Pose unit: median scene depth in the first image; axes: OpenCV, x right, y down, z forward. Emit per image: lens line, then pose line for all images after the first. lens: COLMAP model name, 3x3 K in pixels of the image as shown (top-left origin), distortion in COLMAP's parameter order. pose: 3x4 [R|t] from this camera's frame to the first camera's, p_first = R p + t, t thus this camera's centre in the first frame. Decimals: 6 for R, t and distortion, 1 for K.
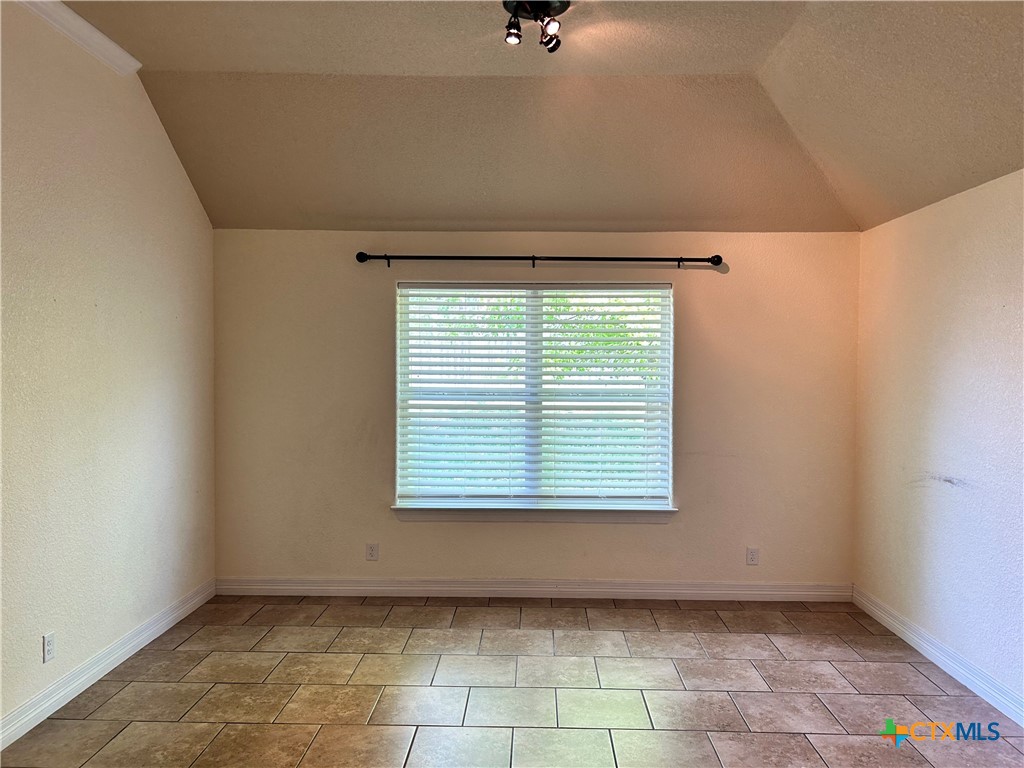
lens RADIAL K [[777.1, 0, 512.0], [0, 777.1, 384.0], [0, 0, 1]] dist [0.088890, -0.088800]
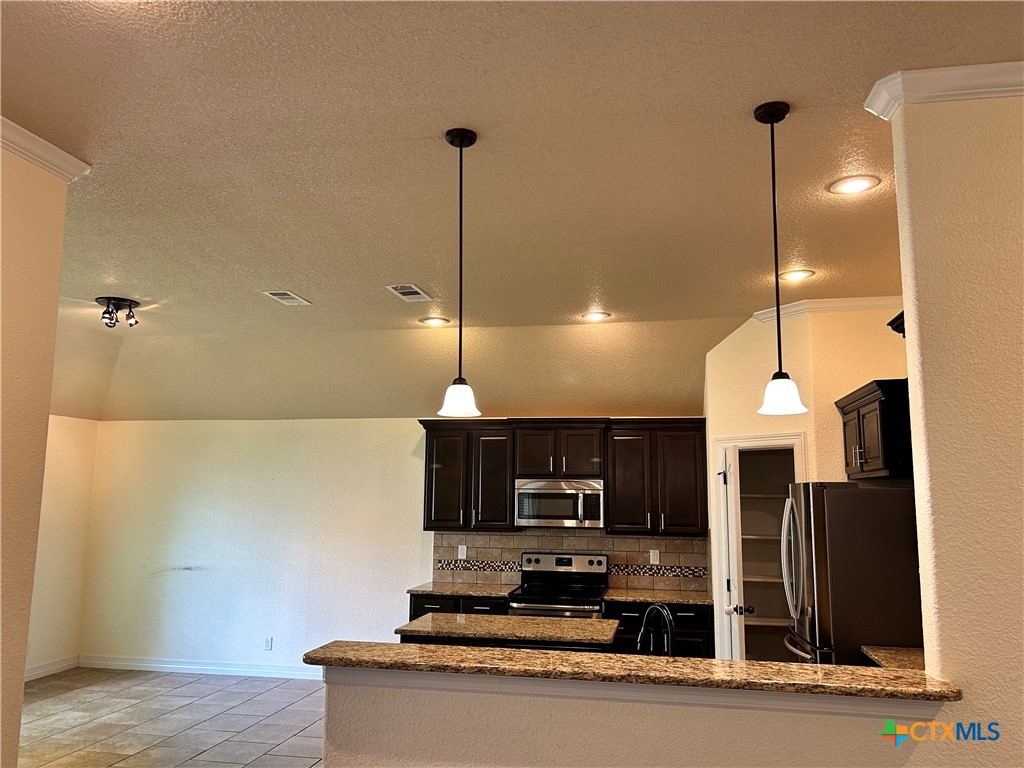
lens RADIAL K [[777.1, 0, 512.0], [0, 777.1, 384.0], [0, 0, 1]] dist [0.088890, -0.088800]
pose [[0.175276, 0.137303, 0.974898, -1.085428], [0.008325, 0.989985, -0.140924, -0.040010], [-0.984484, 0.032817, 0.172378, -0.109441]]
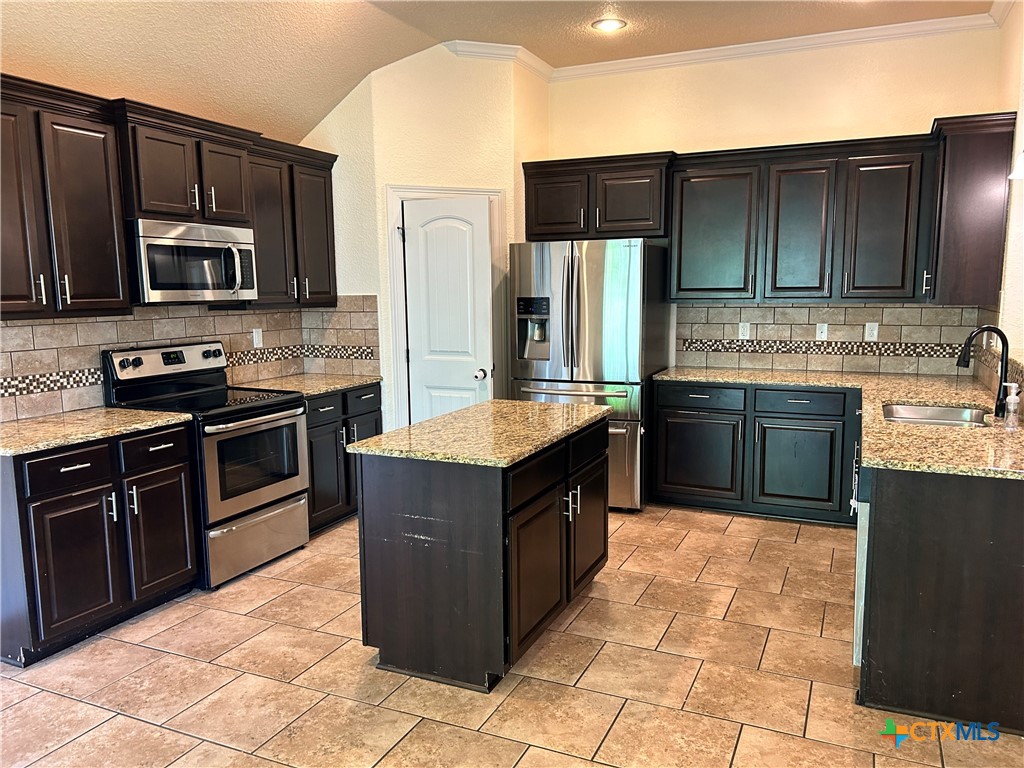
lens RADIAL K [[777.1, 0, 512.0], [0, 777.1, 384.0], [0, 0, 1]] dist [0.088890, -0.088800]
pose [[-0.919391, -0.042378, 0.391054, -0.306772], [0.015354, 0.989555, 0.143336, -0.010880], [-0.393044, 0.137786, -0.909138, 0.765722]]
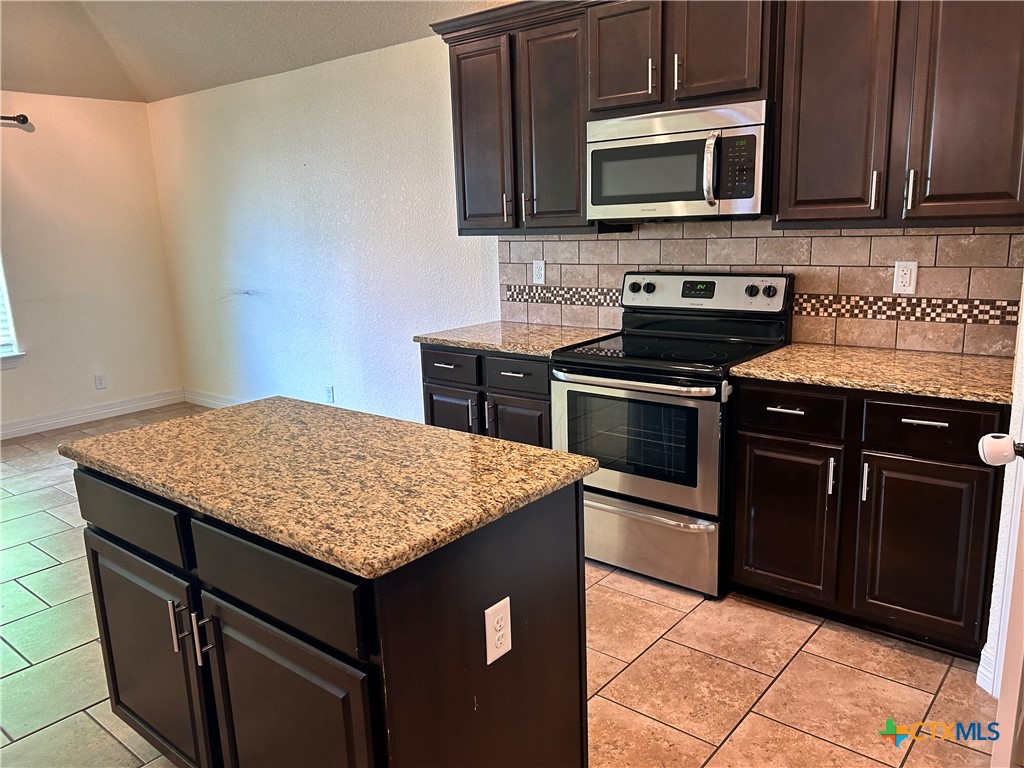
lens RADIAL K [[778.0, 0, 509.6], [0, 778.0, 391.0], [0, 0, 1]] dist [0.070213, -0.091294]
pose [[0.620643, -0.196764, 0.759003, -0.252114], [0.052126, 0.976214, 0.210450, 0.016131], [-0.782358, -0.091051, 0.616137, -0.262216]]
